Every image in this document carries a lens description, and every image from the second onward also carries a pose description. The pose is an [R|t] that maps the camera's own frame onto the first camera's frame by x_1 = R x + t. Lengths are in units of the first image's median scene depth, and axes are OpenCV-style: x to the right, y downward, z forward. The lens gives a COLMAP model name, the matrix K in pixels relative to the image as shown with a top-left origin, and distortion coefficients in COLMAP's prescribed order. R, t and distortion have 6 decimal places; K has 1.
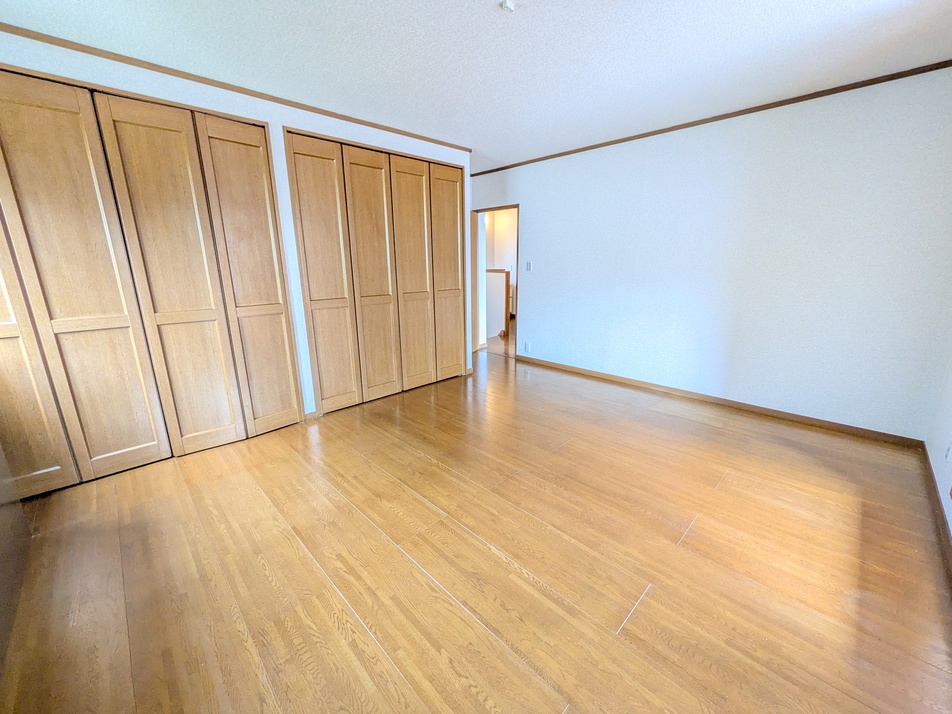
lens RADIAL K [[377.5, 0, 479.9], [0, 377.5, 353.1], [0, 0, 1]] dist [-0.002352, 0.000201]
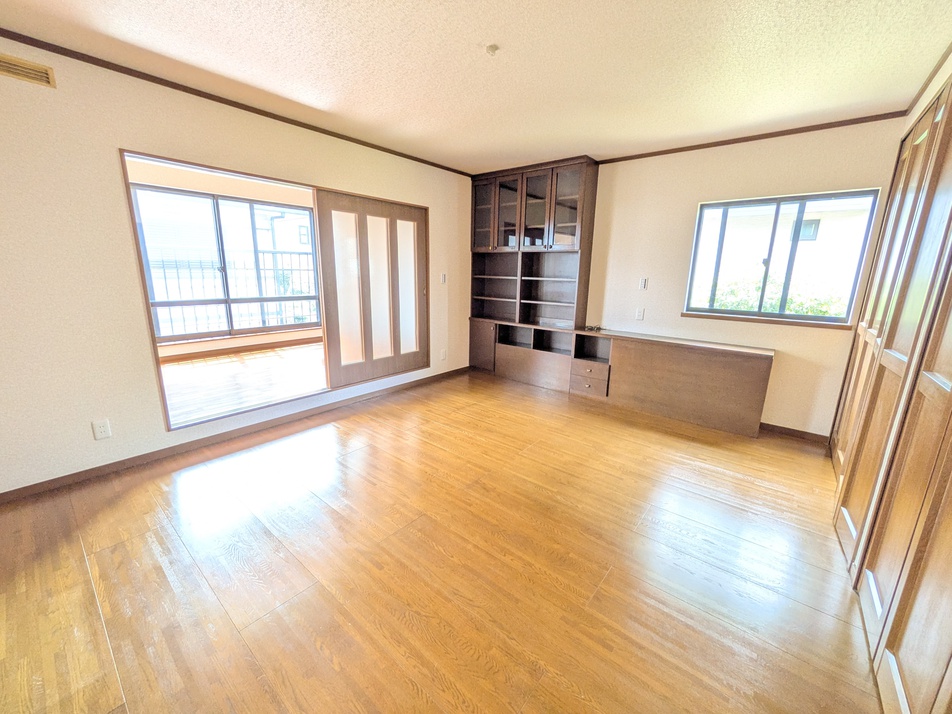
lens RADIAL K [[377.5, 0, 478.1], [0, 377.5, 354.6], [0, 0, 1]] dist [-0.002352, 0.000201]
pose [[-0.995249, 0.003875, -0.097287, 0.208828], [-0.040233, 0.893542, 0.447173, -0.552809], [0.088663, 0.448963, -0.889141, 2.168314]]
